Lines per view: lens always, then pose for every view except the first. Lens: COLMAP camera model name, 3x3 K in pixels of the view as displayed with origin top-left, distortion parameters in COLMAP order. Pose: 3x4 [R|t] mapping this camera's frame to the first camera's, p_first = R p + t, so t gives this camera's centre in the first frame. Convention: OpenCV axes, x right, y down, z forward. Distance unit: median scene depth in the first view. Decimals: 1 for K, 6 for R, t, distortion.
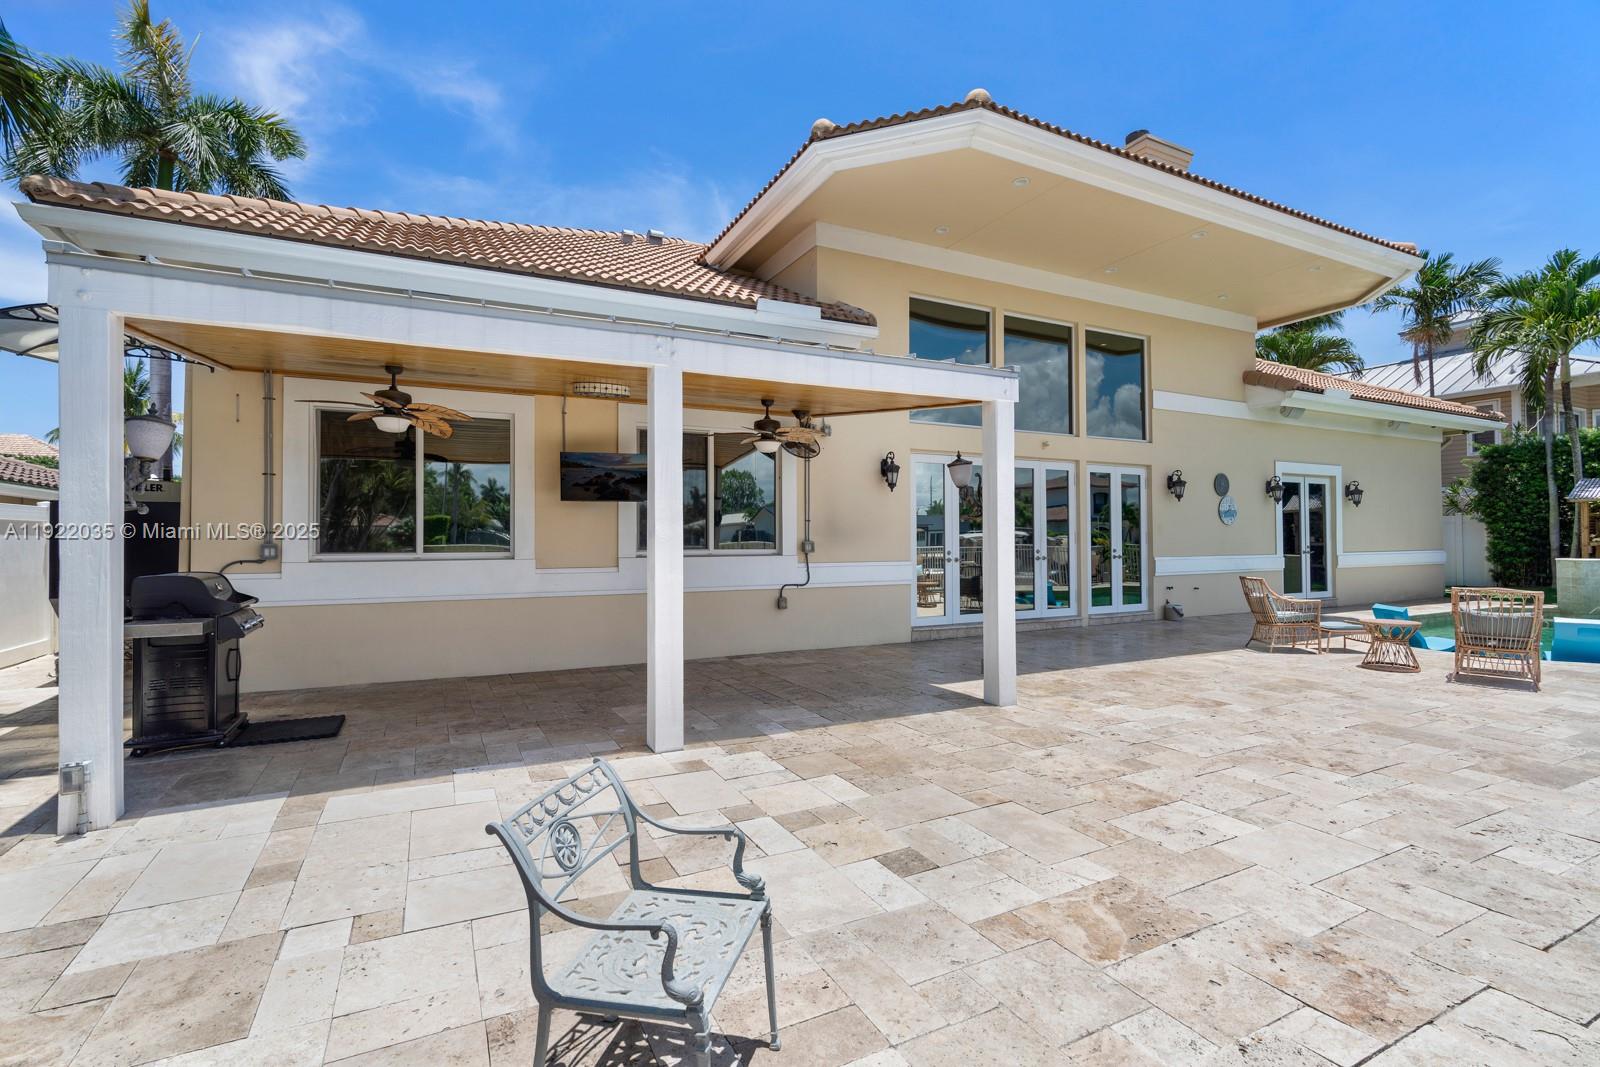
lens RADIAL K [[730.2, 0, 797.2], [0, 730.2, 534.3], [0, 0, 1]] dist [-0.000862, -0.000087]
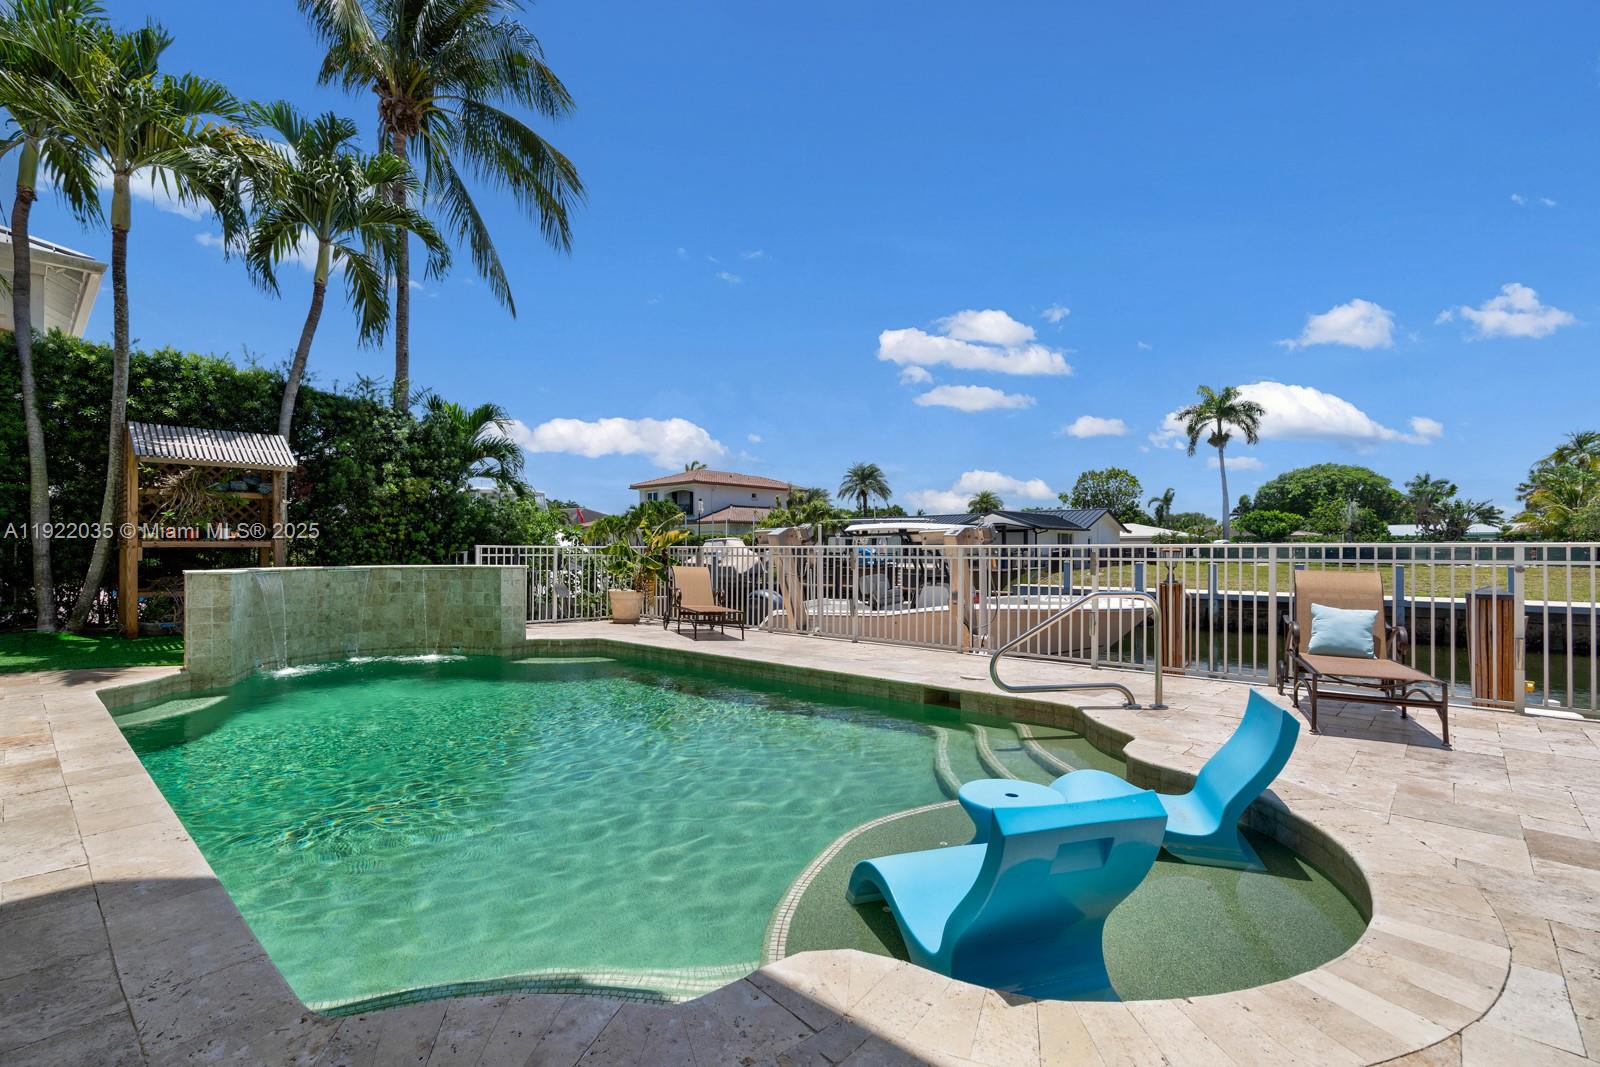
lens RADIAL K [[730.2, 0, 799.6], [0, 730.2, 539.2], [0, 0, 1]] dist [-0.000862, -0.000087]
pose [[-0.341683, 0.007821, 0.939783, 0.377591], [-0.007837, 0.999907, -0.011171, 0.011112], [-0.939783, -0.011182, -0.341590, 0.674399]]
